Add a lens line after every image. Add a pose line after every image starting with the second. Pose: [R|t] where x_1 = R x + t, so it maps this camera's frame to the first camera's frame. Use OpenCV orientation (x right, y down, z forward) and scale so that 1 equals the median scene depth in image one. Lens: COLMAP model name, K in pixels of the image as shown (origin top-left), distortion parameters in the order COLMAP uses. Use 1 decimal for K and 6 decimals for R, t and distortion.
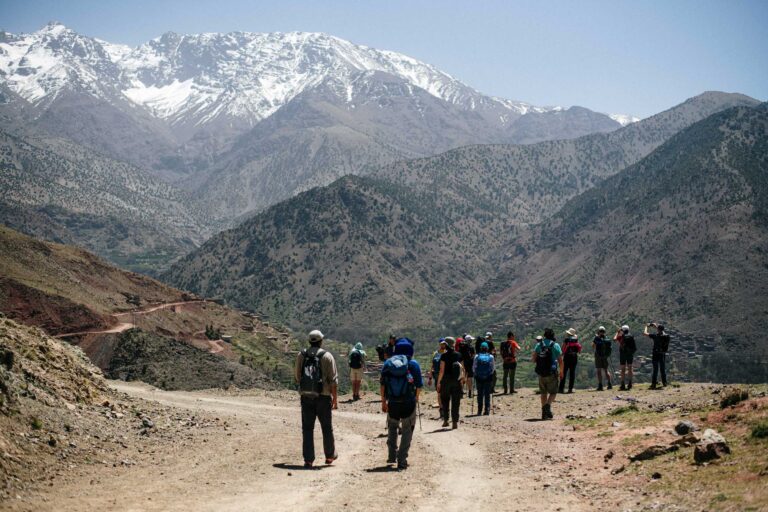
lens RADIAL K [[1211.4, 0, 384.0], [0, 1211.4, 256.0], [0, 0, 1]] dist [-0.072751, 0.000403]
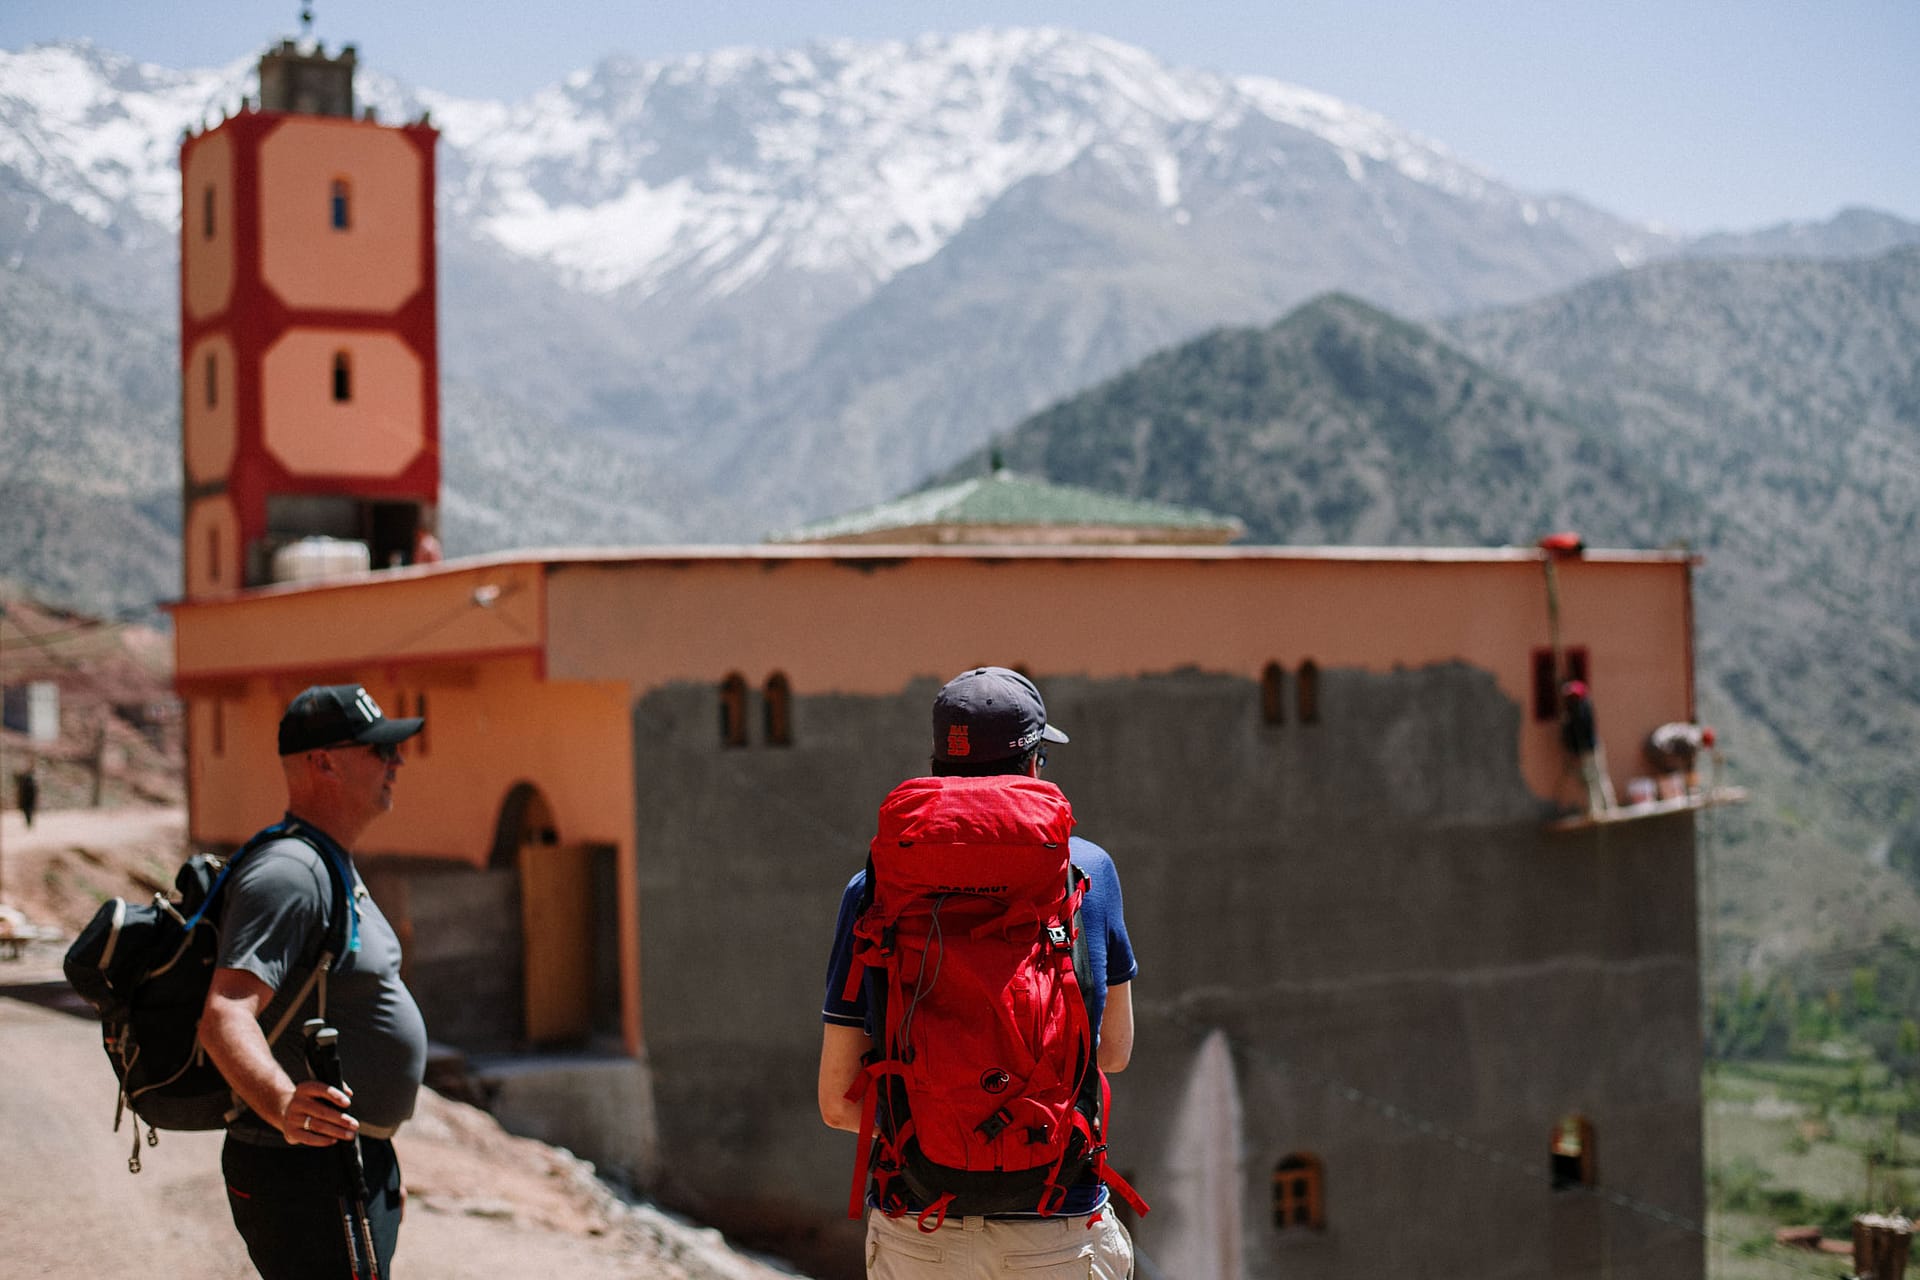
lens RADIAL K [[3028.5, 0, 960.0], [0, 3028.5, 640.0], [0, 0, 1]] dist [-0.072751, 0.000403]
pose [[0.997159, -0.027647, -0.070070, -0.032491], [0.025939, 0.999347, -0.025171, 0.007956], [0.070720, 0.023282, 0.997224, 0.205306]]
